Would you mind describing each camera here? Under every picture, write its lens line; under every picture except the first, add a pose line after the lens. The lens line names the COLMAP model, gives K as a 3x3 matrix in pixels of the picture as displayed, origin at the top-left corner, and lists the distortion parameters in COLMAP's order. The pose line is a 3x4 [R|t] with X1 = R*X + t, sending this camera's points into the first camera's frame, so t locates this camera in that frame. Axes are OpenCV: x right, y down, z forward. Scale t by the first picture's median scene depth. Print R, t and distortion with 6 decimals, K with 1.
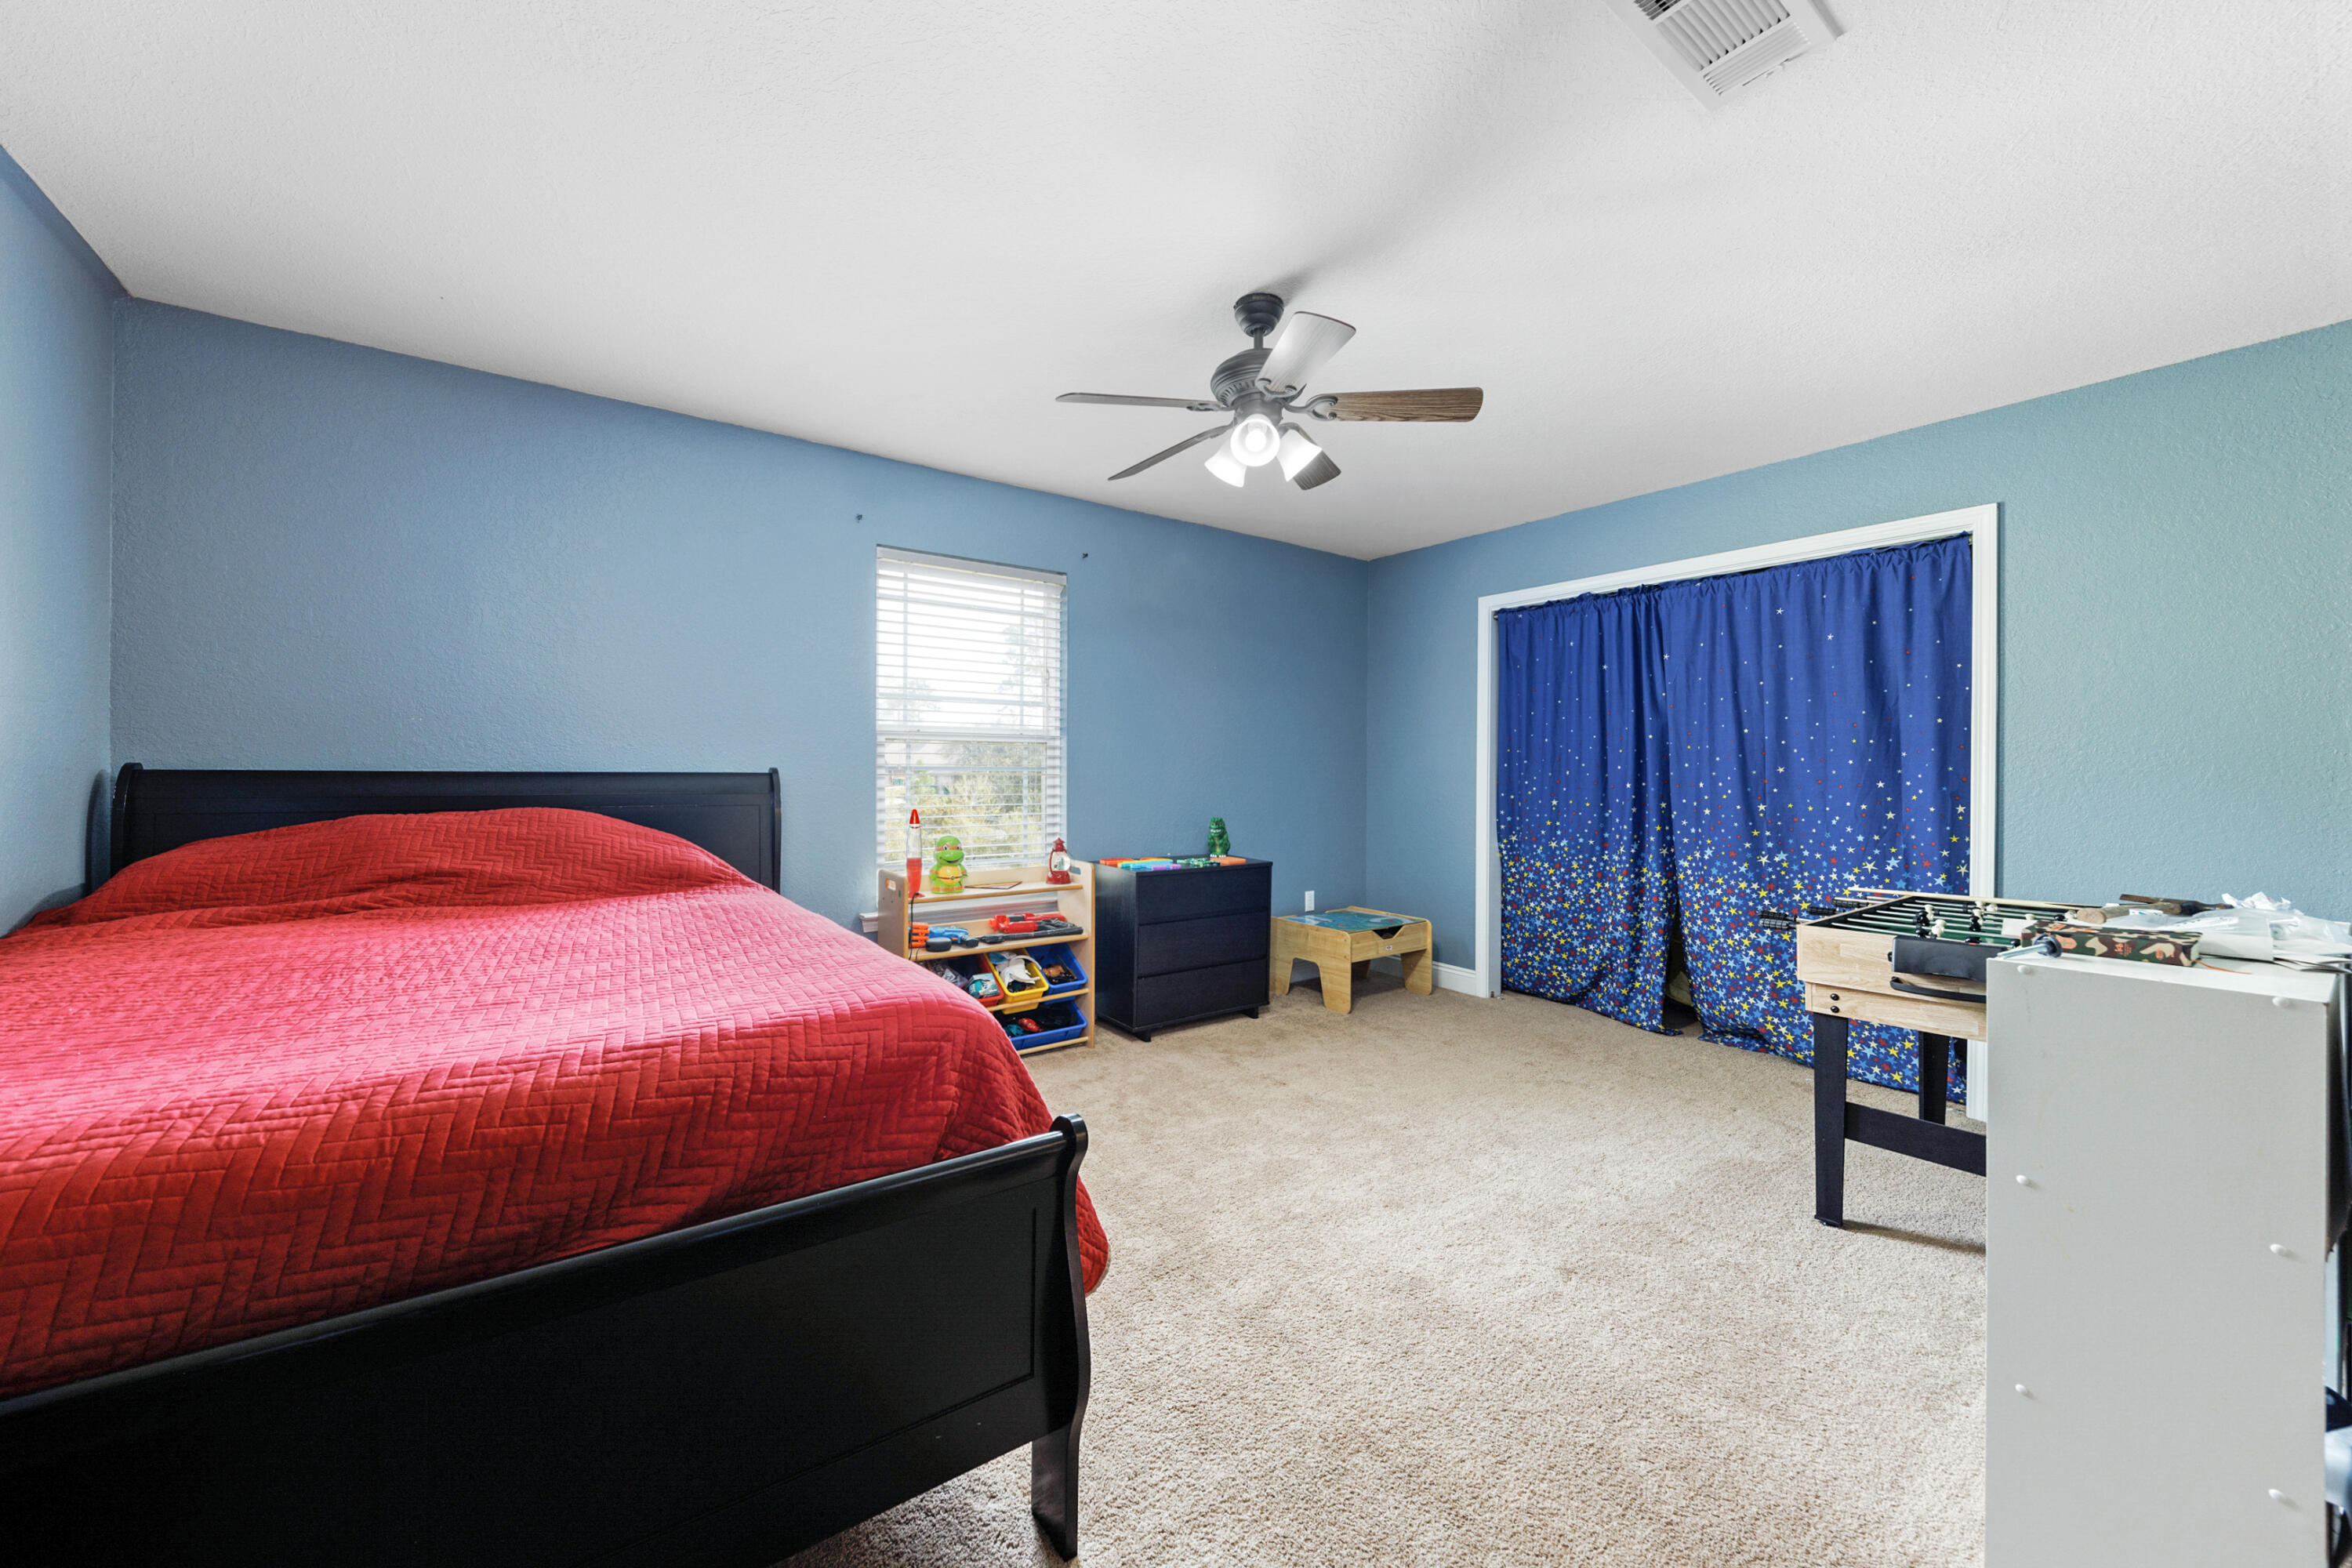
lens RADIAL K [[853.0, 0, 1174.9], [0, 853.0, 770.3], [0, 0, 1]] dist [0.005479, -0.002676]
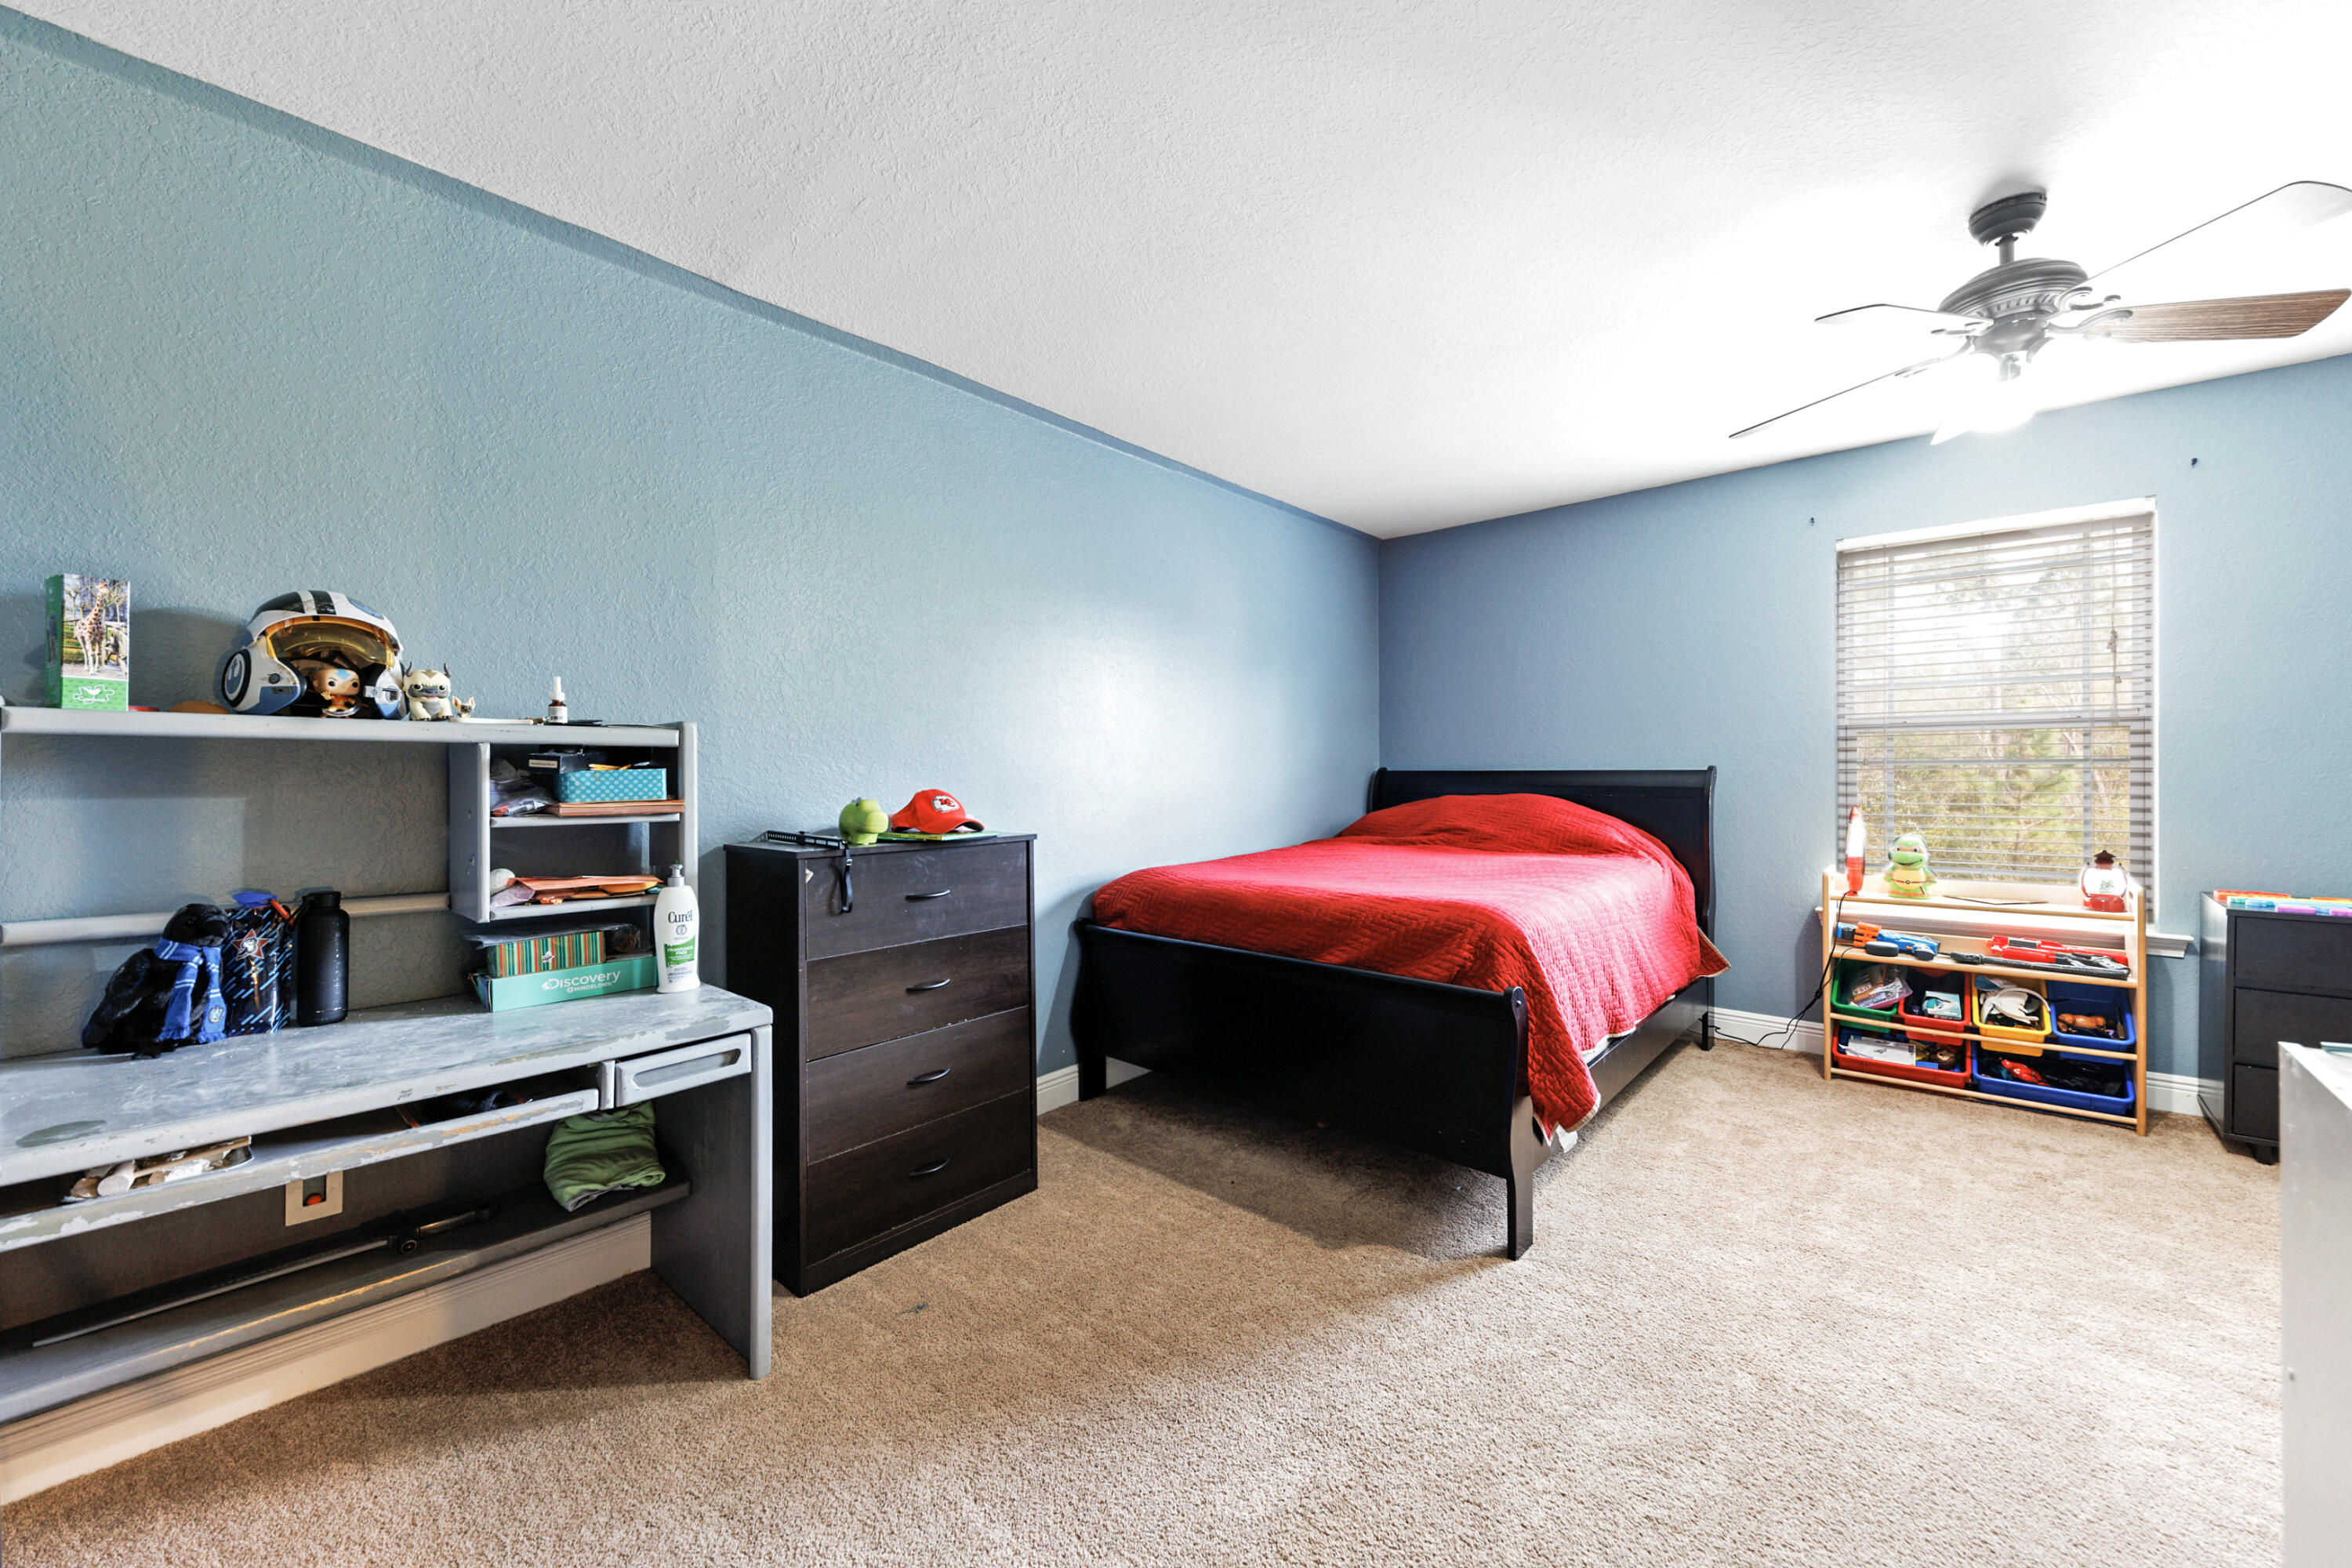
lens RADIAL K [[853.0, 0, 1185.4], [0, 853.0, 783.6], [0, 0, 1]] dist [0.005479, -0.002676]
pose [[0.256008, 0.006970, -0.966649, 0.469243], [0.009798, 0.999904, 0.009805, 0.003017], [0.966625, -0.011981, 0.255915, 0.006384]]
